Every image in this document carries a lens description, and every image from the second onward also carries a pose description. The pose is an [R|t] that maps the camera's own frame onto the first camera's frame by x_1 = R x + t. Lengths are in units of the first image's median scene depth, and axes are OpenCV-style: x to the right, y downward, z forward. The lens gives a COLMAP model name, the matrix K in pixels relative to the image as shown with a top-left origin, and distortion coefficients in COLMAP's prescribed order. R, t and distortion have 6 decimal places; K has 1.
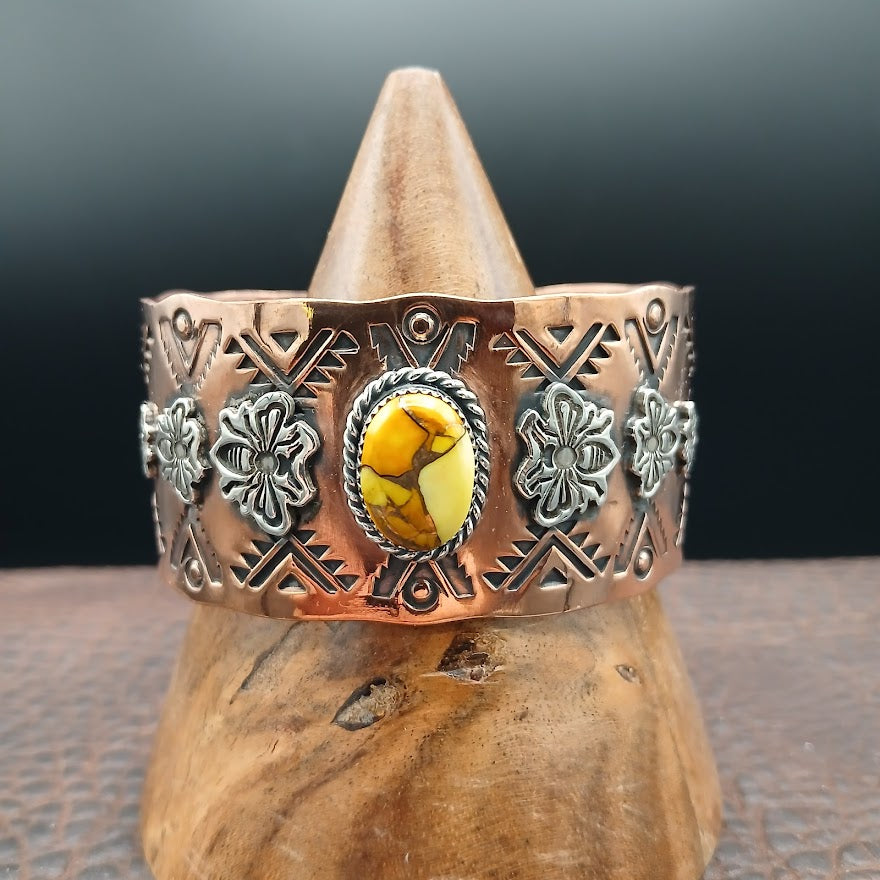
lens RADIAL K [[926.6, 0, 424.4], [0, 926.6, 437.7], [0, 0, 1]] dist [0.197475, -0.569471]
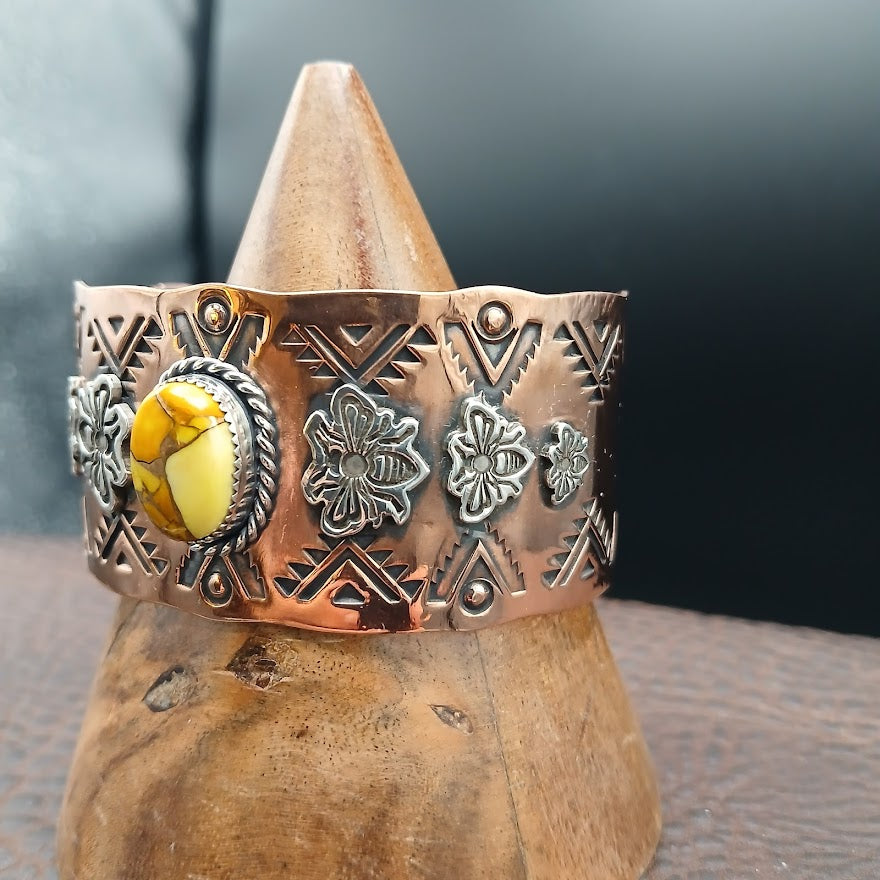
lens RADIAL K [[926.6, 0, 424.4], [0, 926.6, 437.7], [0, 0, 1]] dist [0.197475, -0.569471]
pose [[0.910190, 0.089766, -0.404348, 0.575424], [-0.098361, 0.995151, -0.000485, -0.012279], [0.402343, 0.040213, 0.914605, 0.172828]]
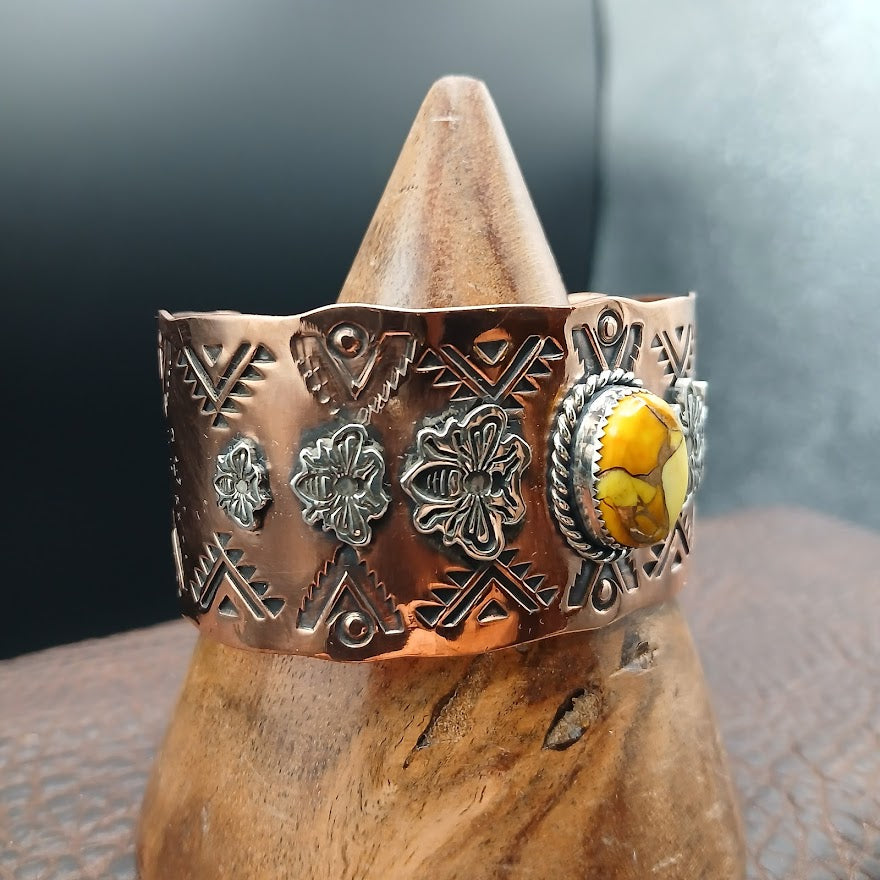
lens RADIAL K [[926.6, 0, 424.4], [0, 926.6, 437.7], [0, 0, 1]] dist [0.197475, -0.569471]
pose [[0.815978, -0.092873, 0.570574, -0.715327], [0.114652, 0.993403, -0.002266, -0.021088], [-0.566600, 0.067266, 0.821243, 0.265111]]
